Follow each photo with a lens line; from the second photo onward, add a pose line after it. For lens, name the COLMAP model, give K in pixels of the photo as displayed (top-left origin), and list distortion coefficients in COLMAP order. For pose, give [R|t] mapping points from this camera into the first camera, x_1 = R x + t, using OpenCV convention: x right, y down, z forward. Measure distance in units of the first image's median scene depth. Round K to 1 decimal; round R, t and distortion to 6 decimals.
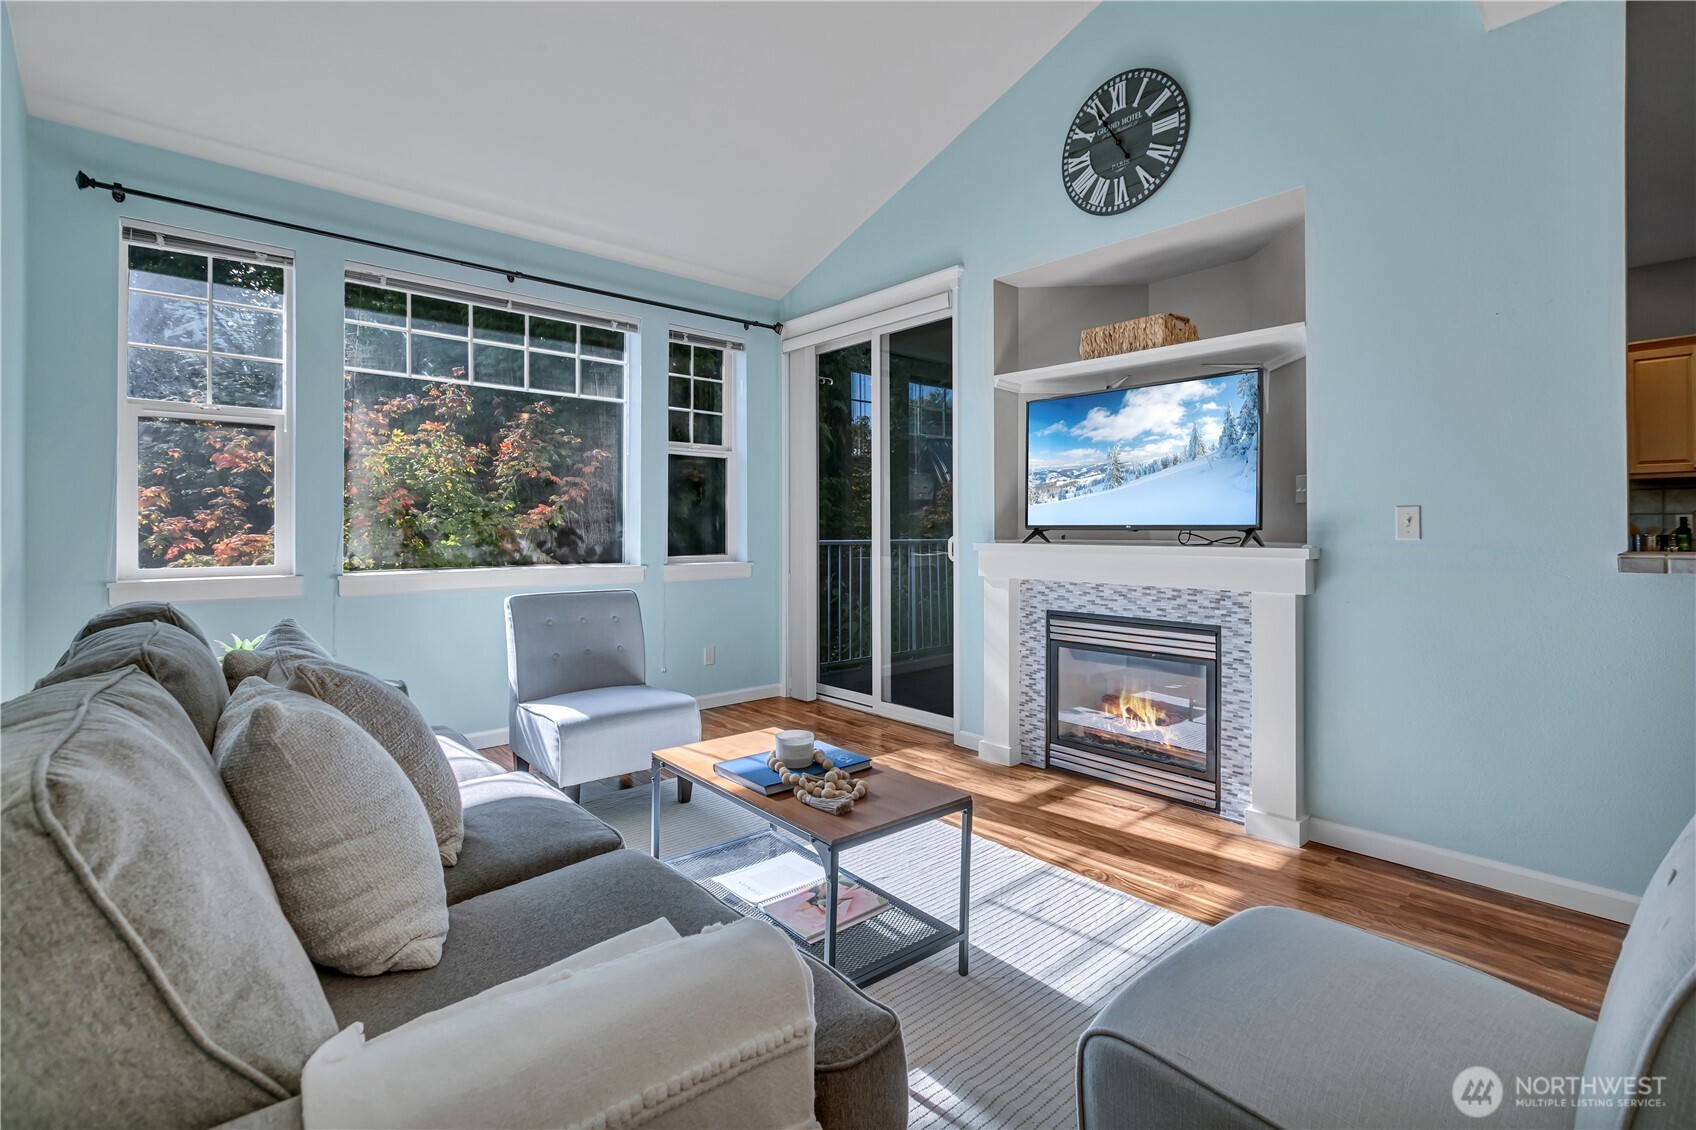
lens RADIAL K [[776.9, 0, 861.0], [0, 776.9, 521.6], [0, 0, 1]] dist [-0.003089, 0.000806]
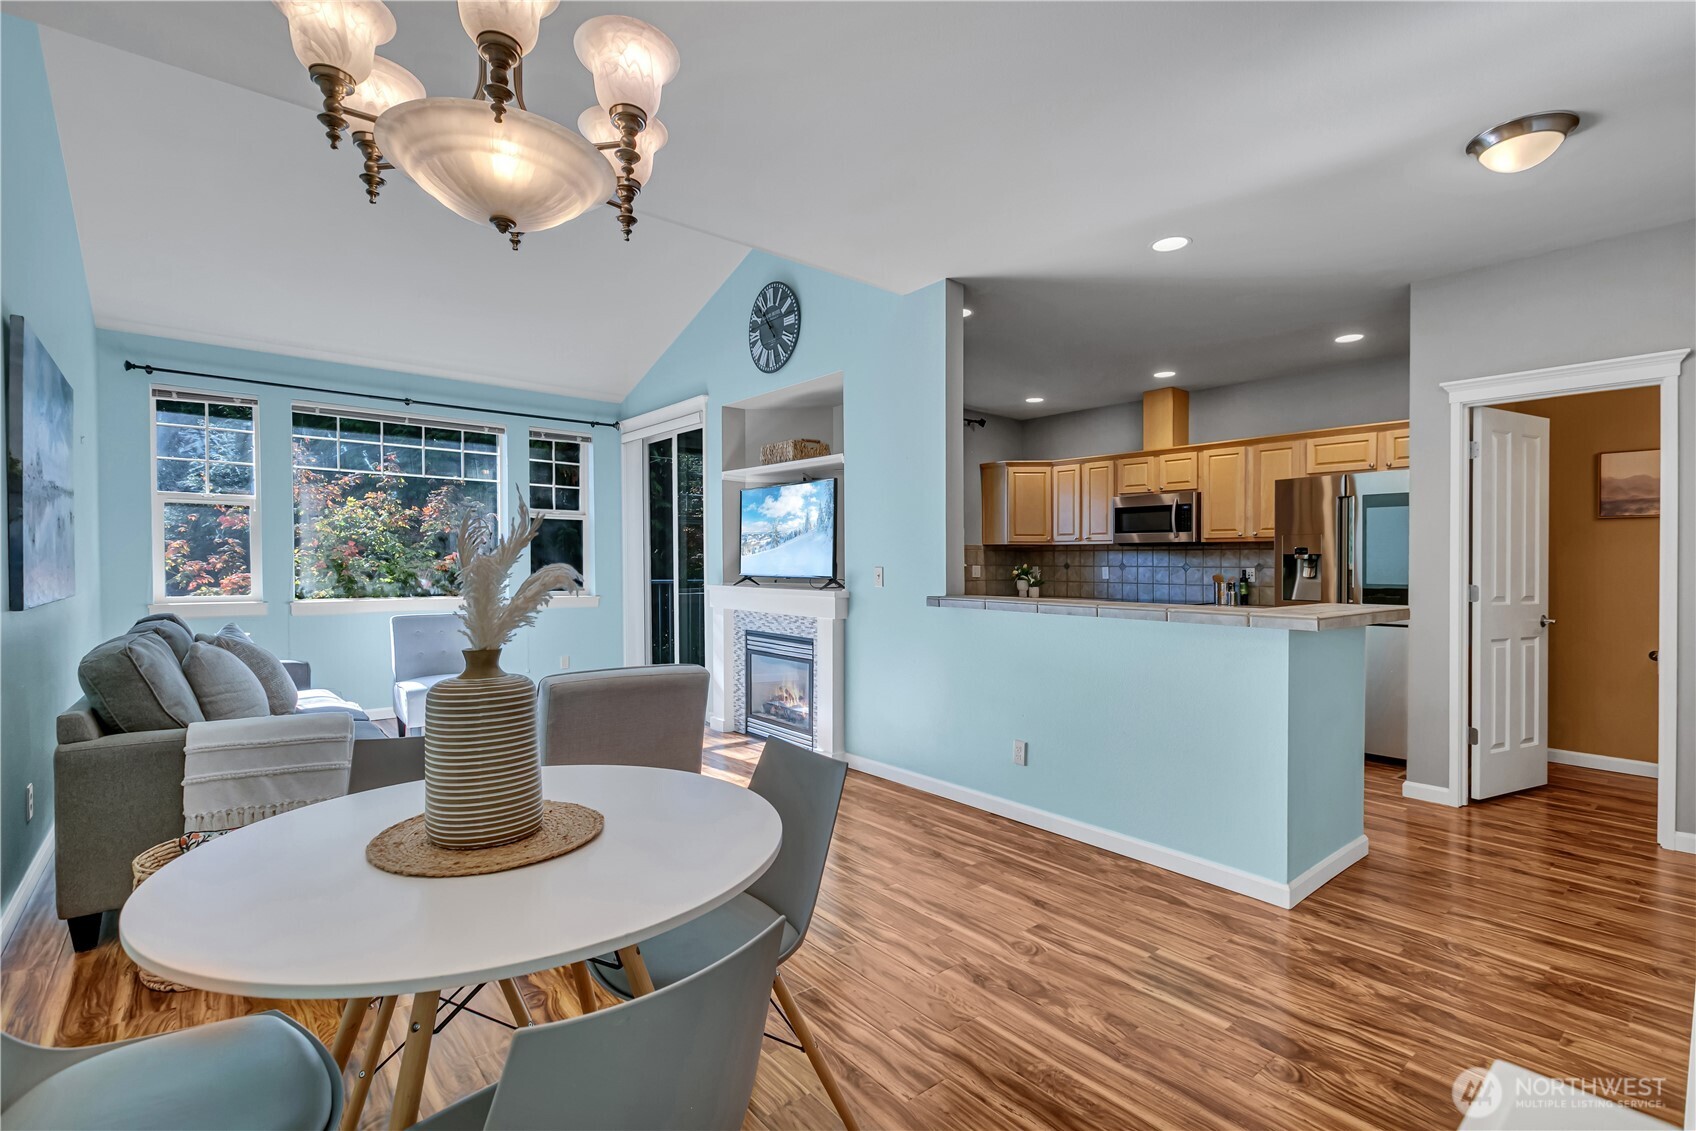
lens RADIAL K [[776.9, 0, 848.3], [0, 776.9, 582.2], [0, 0, 1]] dist [-0.003089, 0.000806]
pose [[0.999101, 0.008967, -0.041429, 0.545844], [-0.007592, 0.999419, 0.033229, -0.033148], [0.041703, -0.032885, 0.998589, -0.545101]]
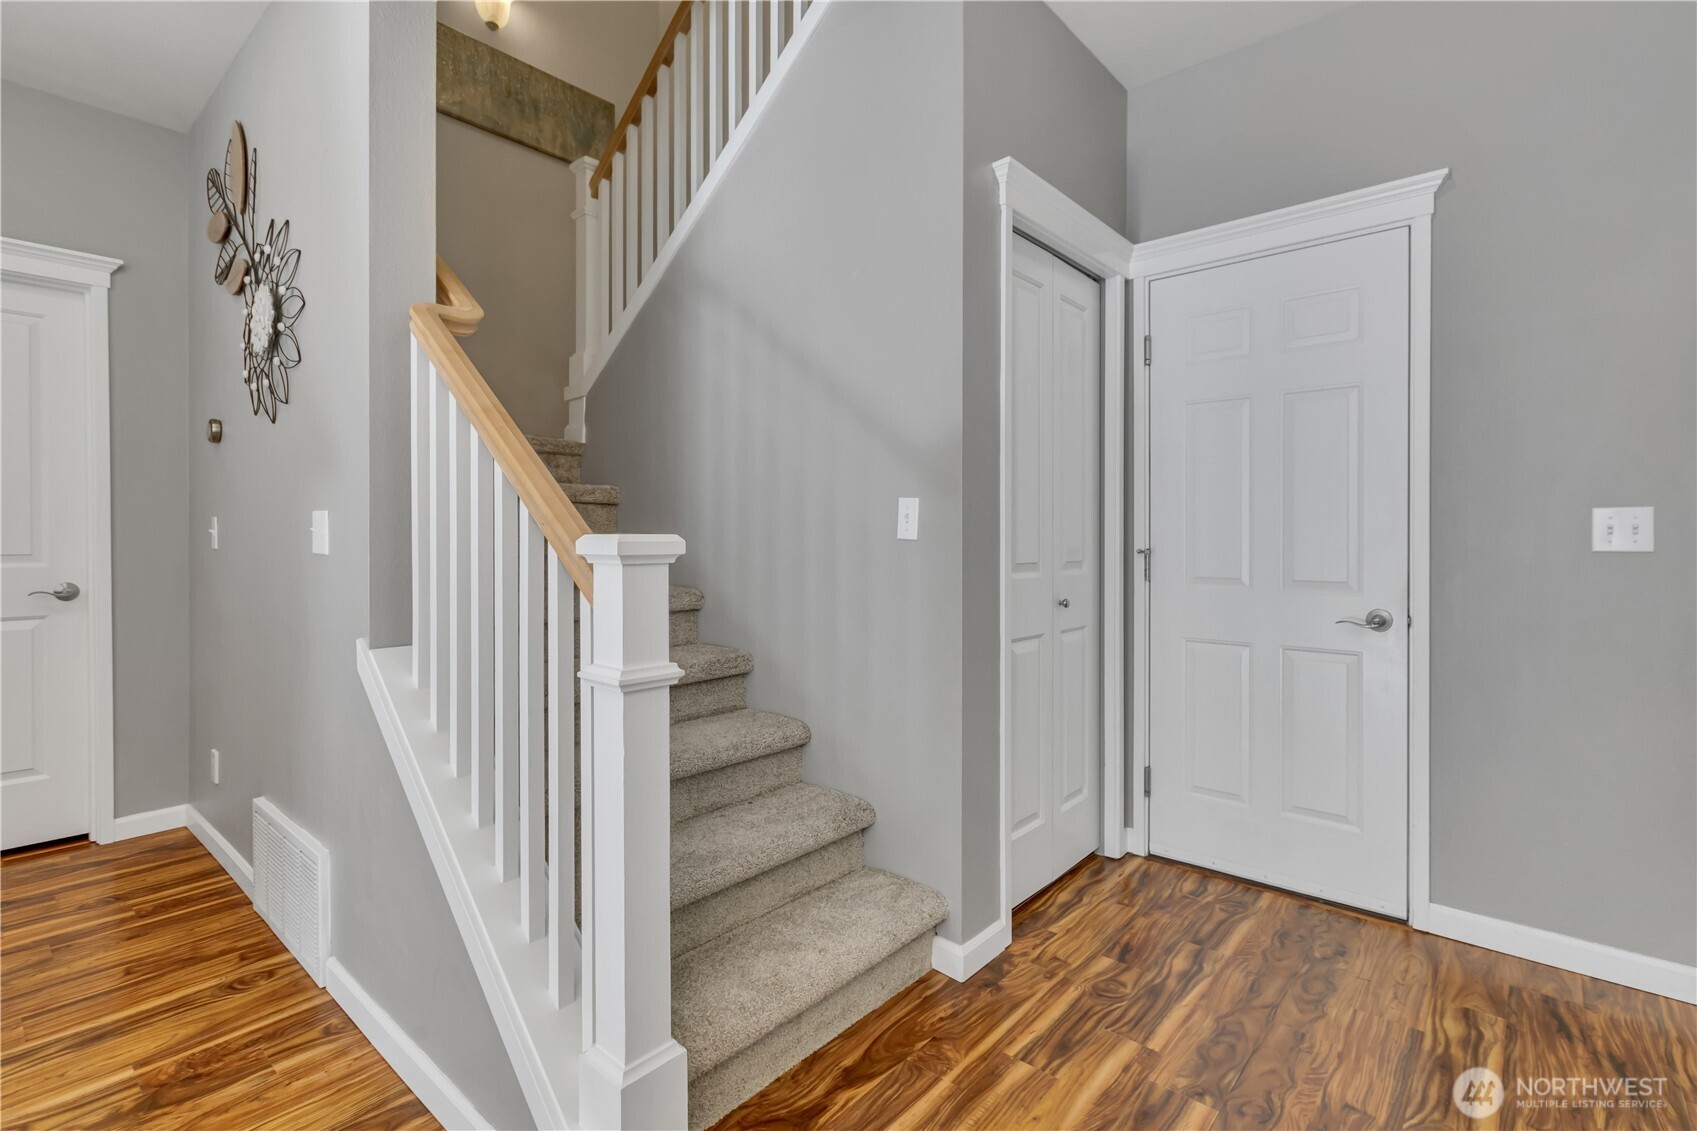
lens RADIAL K [[777.3, 0, 875.8], [0, 777.3, 556.6], [0, 0, 1]] dist [-0.003089, 0.000806]
pose [[-0.133790, -0.020542, 0.990797, 0.609447], [-0.009448, 0.999766, 0.019452, -0.006007], [-0.990965, -0.006758, -0.133953, -0.222434]]
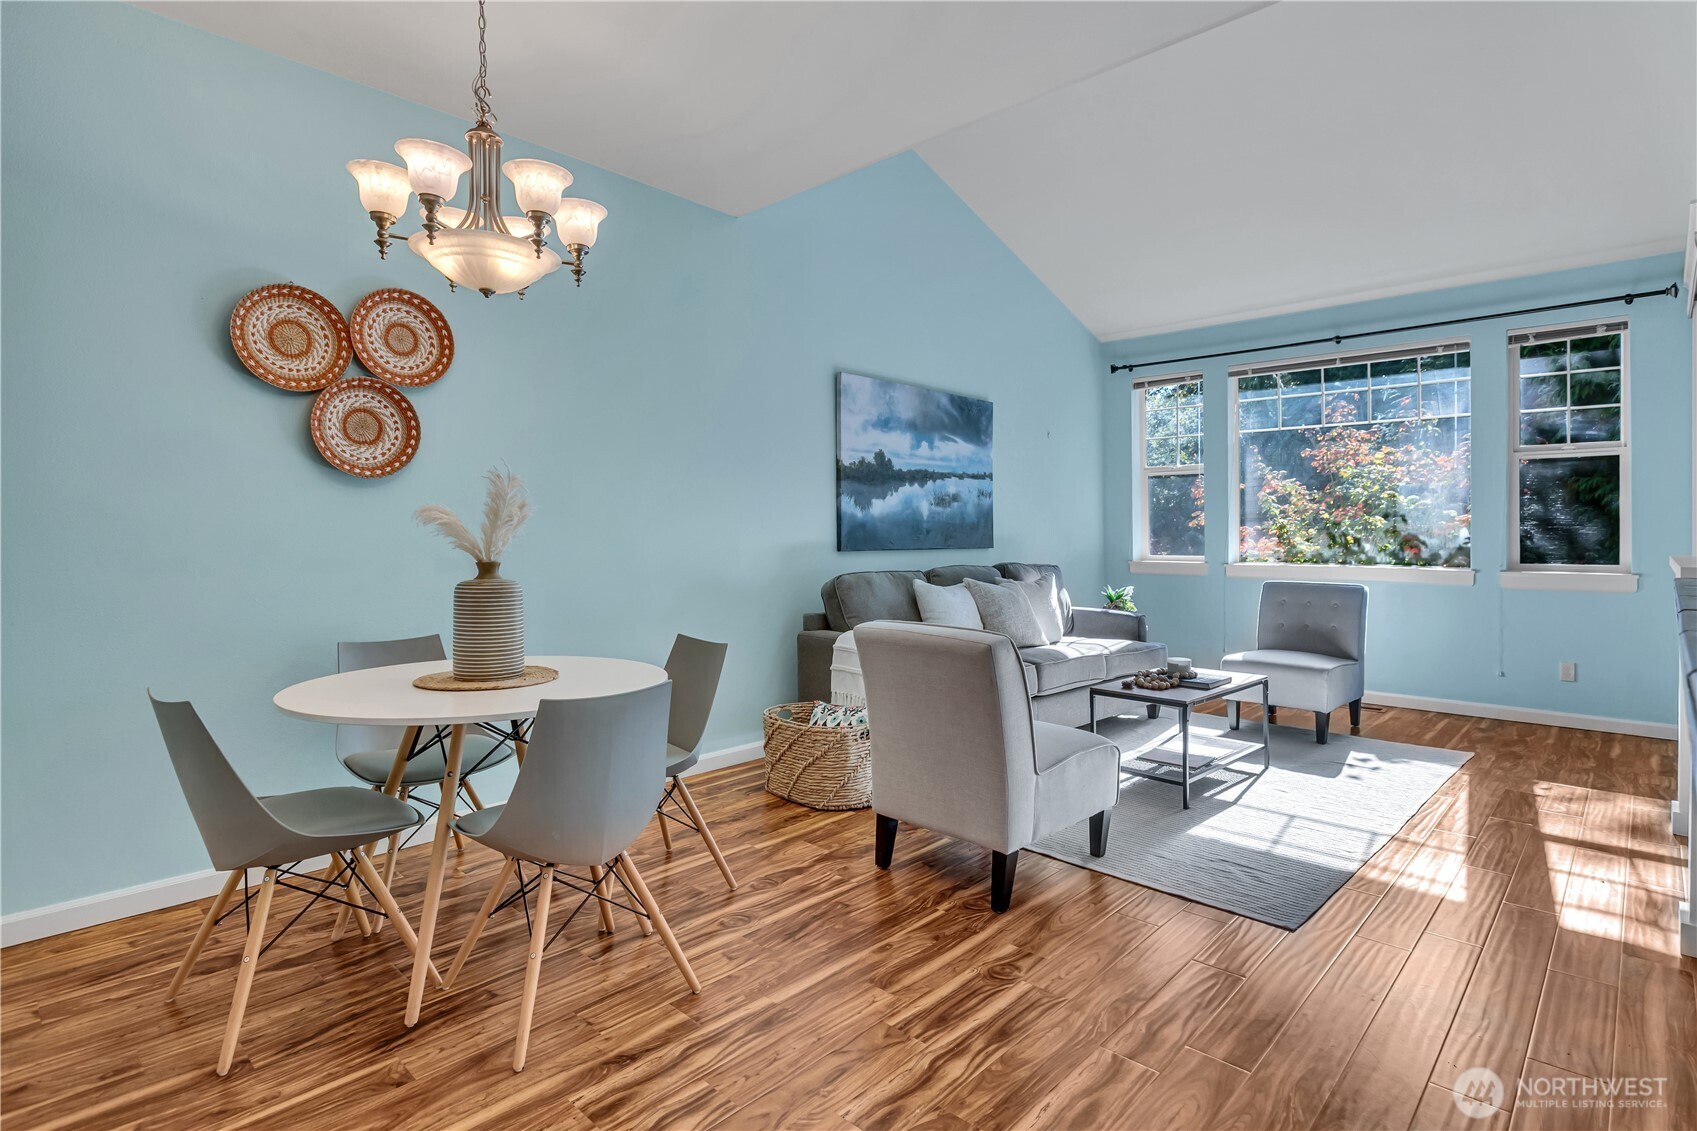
lens RADIAL K [[875.1, 0, 868.8], [0, 875.1, 528.0], [0, 0, 1]] dist [-0.002751, 0.003750]
pose [[0.097951, -0.006042, -0.995173, 1.104668], [0.011248, 0.999924, -0.004964, -0.005208], [0.995128, -0.010707, 0.098012, 0.096427]]
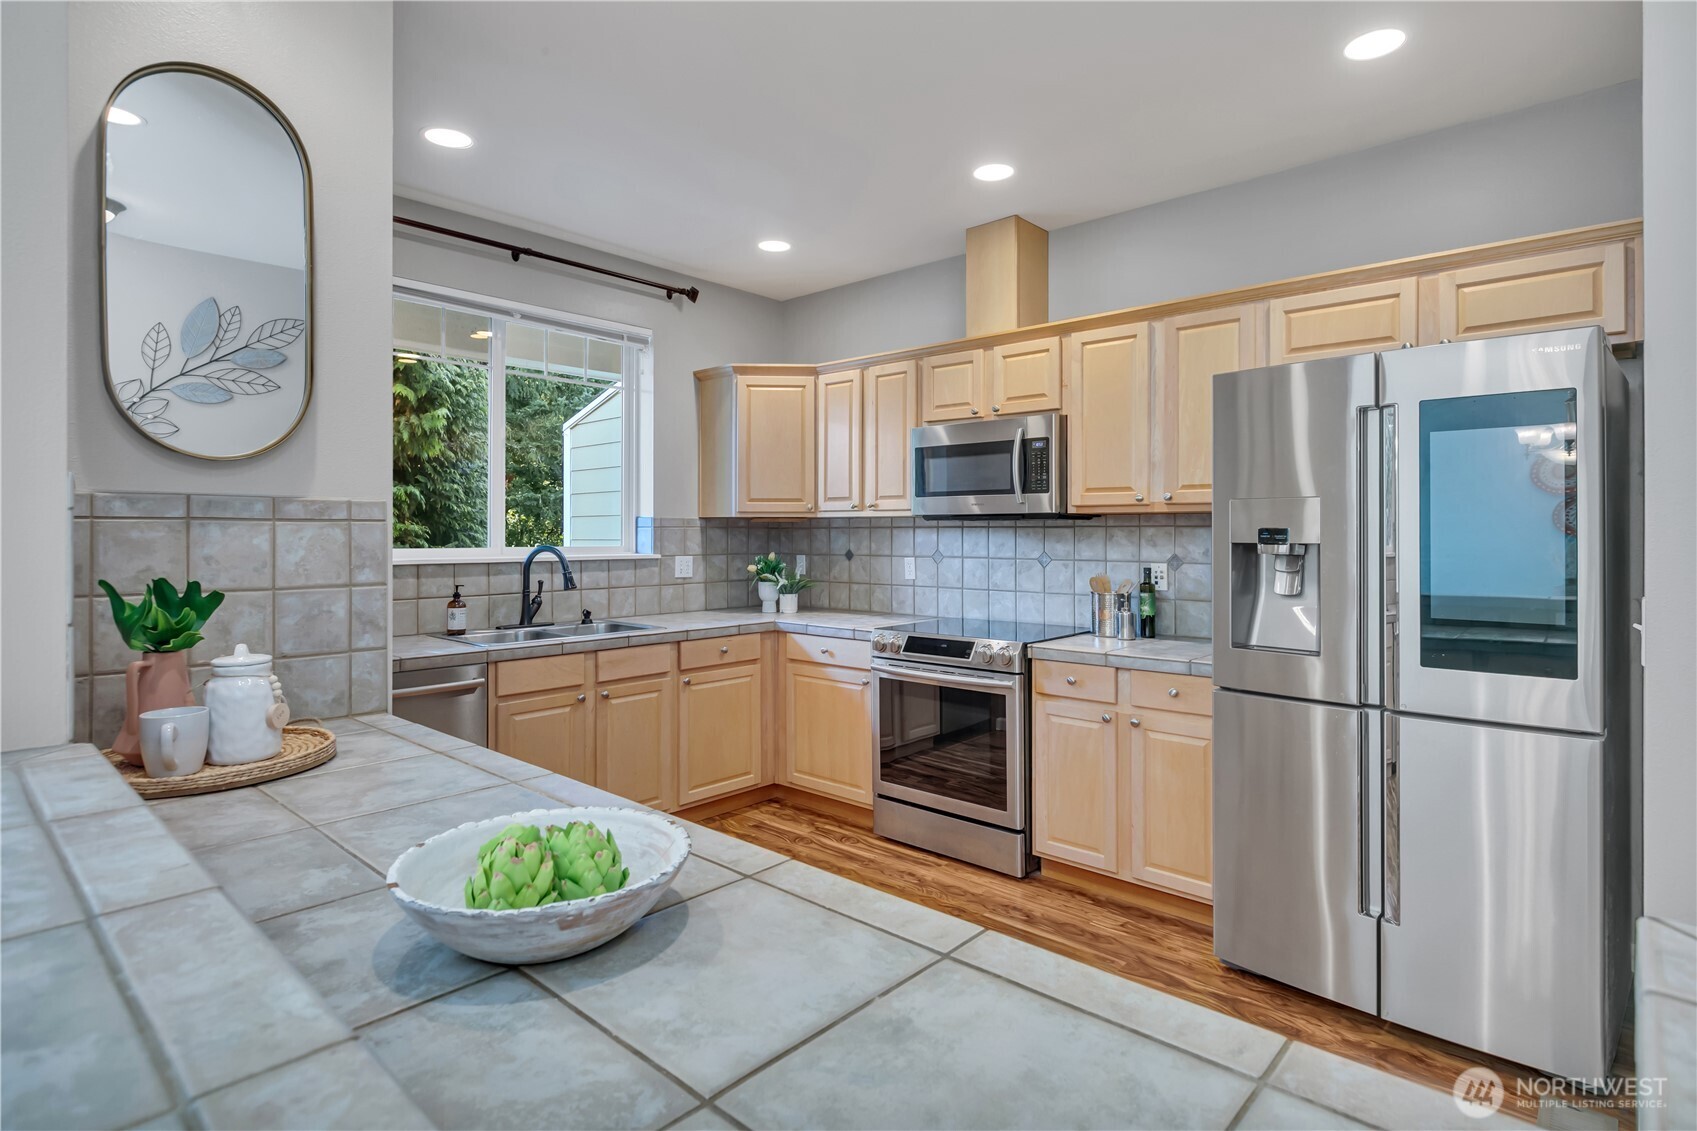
lens RADIAL K [[875.1, 0, 848.3], [0, 875.1, 525.0], [0, 0, 1]] dist [-0.002751, 0.003750]
pose [[0.994480, 0.009550, 0.104491, 0.939279], [-0.009133, 0.999948, -0.004470, -0.053160], [-0.104529, 0.003491, 0.994516, 0.329949]]
